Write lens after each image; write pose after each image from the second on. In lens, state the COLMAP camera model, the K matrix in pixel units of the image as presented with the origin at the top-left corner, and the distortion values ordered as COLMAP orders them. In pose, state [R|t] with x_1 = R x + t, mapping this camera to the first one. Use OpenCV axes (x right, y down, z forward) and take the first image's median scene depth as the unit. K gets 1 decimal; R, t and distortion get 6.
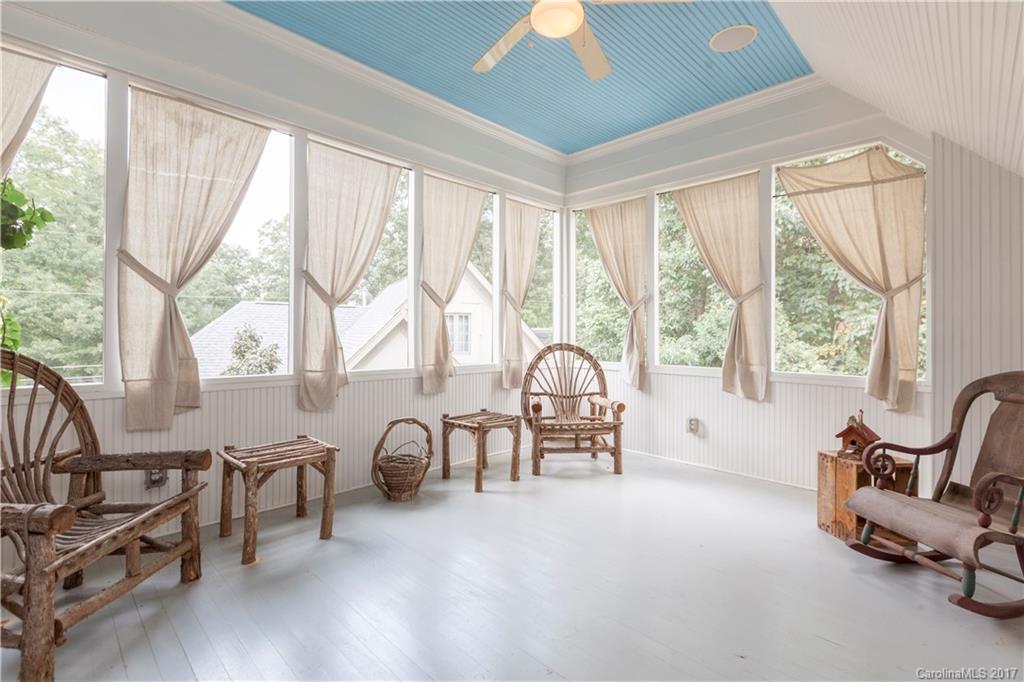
lens RADIAL K [[462.7, 0, 511.5], [0, 462.7, 339.0], [0, 0, 1]] dist [0.002823, 0.000217]
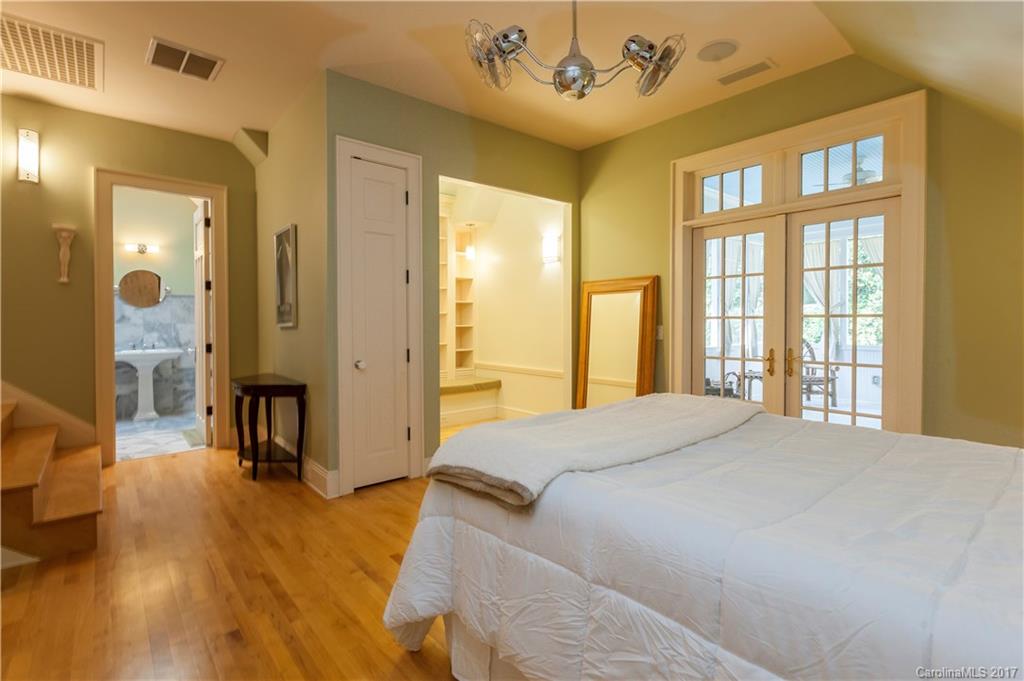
lens RADIAL K [[492.9, 0, 510.9], [0, 492.9, 336.1], [0, 0, 1]] dist [-0.002444, -0.000227]
pose [[0.996168, -0.001967, -0.087433, -0.722529], [0.004313, 0.999636, 0.026650, -0.024358], [0.087349, -0.026925, 0.995814, -0.833023]]
